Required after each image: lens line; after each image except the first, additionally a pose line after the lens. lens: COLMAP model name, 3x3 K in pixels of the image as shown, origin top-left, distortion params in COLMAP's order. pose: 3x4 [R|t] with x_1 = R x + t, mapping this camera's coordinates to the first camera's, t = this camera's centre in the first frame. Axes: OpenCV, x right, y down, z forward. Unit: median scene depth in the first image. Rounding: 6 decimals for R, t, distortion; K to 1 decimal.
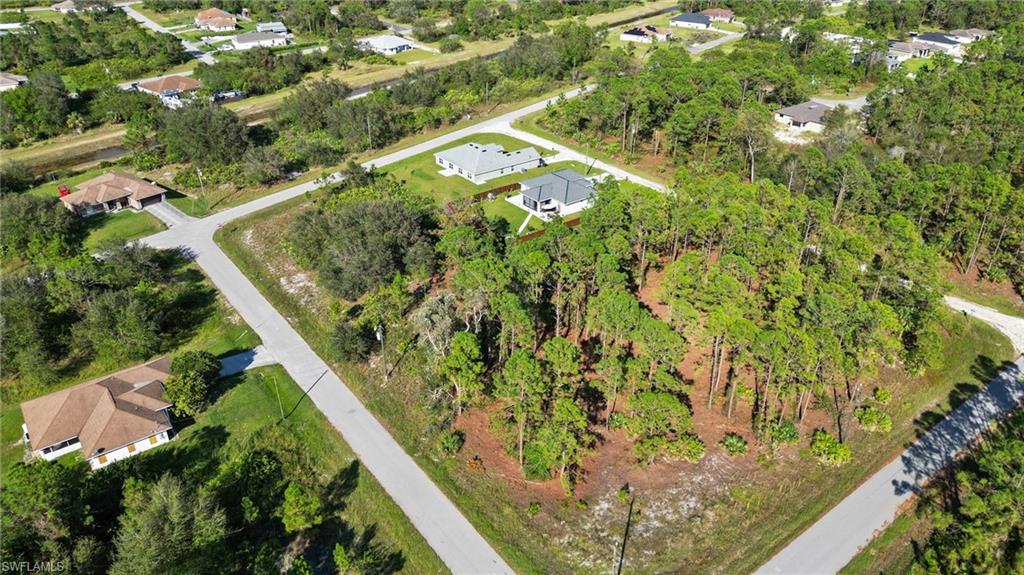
lens RADIAL K [[718.5, 0, 512.0], [0, 718.5, 287.5], [0, 0, 1]] dist [0.087960, -0.093632]
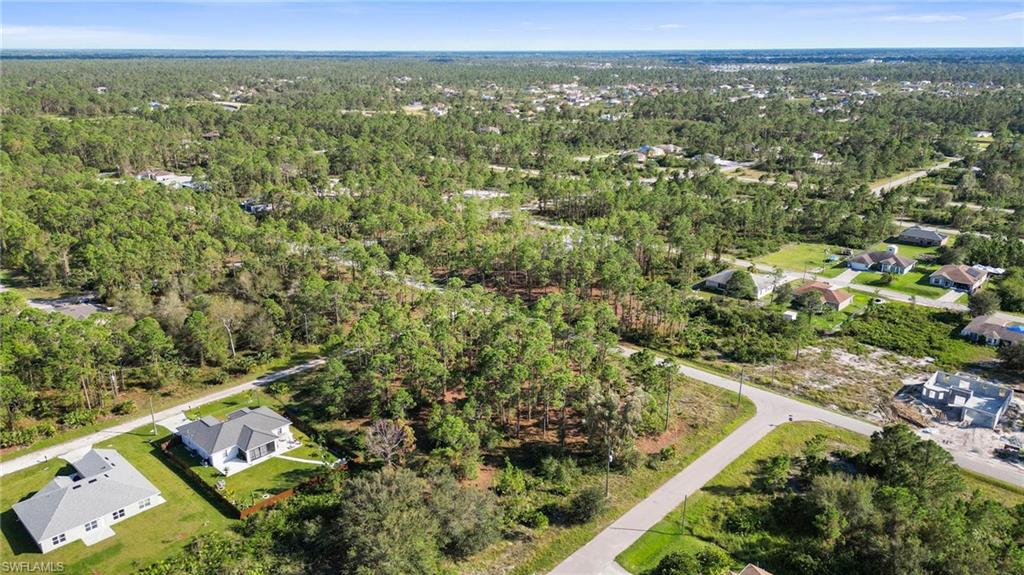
lens RADIAL K [[729.7, 0, 512.0], [0, 729.7, 287.5], [0, 0, 1]] dist [0.080119, -0.079710]
pose [[-0.167674, -0.305744, 0.937233, -0.799680], [0.483274, 0.803134, 0.348458, -0.441166], [-0.859262, 0.511367, 0.013094, 0.630293]]
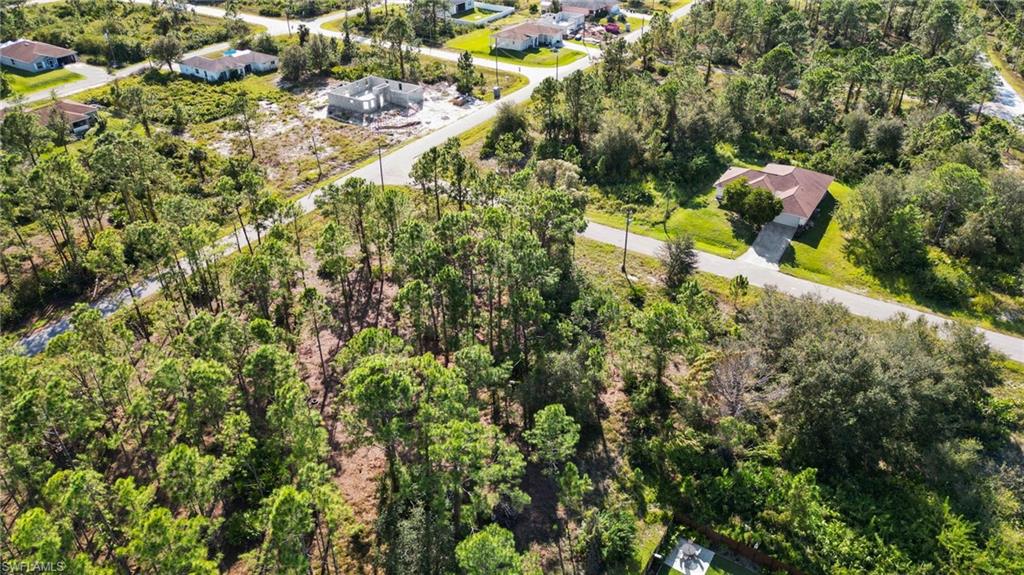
lens RADIAL K [[718.5, 0, 512.0], [0, 718.5, 287.5], [0, 0, 1]] dist [0.087960, -0.093632]
pose [[-0.936372, 0.193751, -0.292691, 0.186433], [-0.167760, 0.485425, 0.858032, -0.475344], [0.308324, 0.852539, -0.422035, 0.940499]]
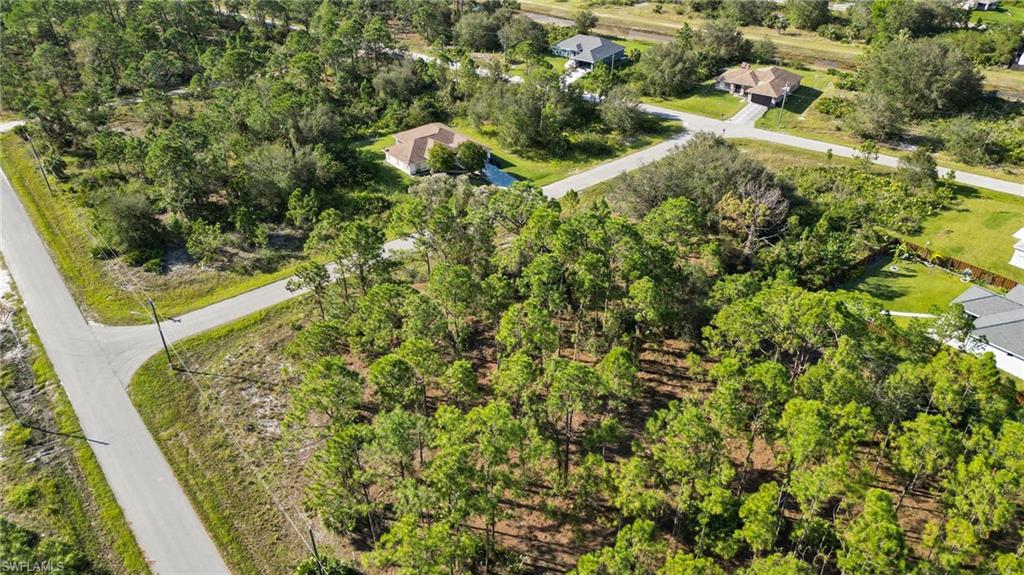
lens RADIAL K [[718.5, 0, 512.0], [0, 718.5, 287.5], [0, 0, 1]] dist [0.087960, -0.093632]
pose [[0.040503, 0.545598, -0.837067, 0.506767], [-0.488617, 0.741567, 0.459709, -0.225209], [0.871558, 0.390386, 0.296624, 0.493630]]
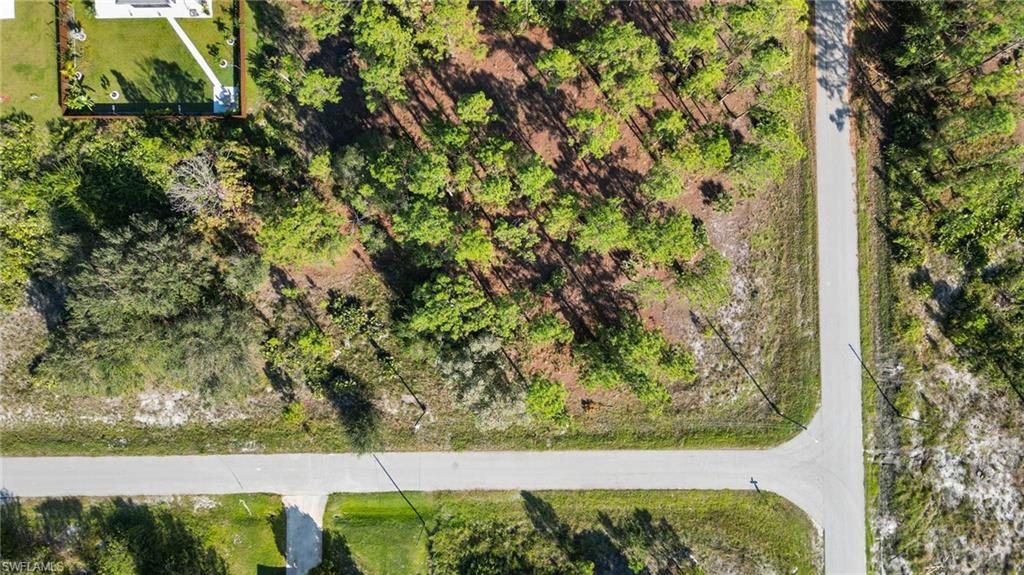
lens RADIAL K [[718.5, 0, 512.0], [0, 718.5, 287.5], [0, 0, 1]] dist [0.087960, -0.093632]
pose [[0.591169, -0.806508, -0.007989, 0.018996], [0.407224, 0.289916, 0.866093, -0.456406], [-0.696195, -0.515260, 0.499819, 0.360365]]
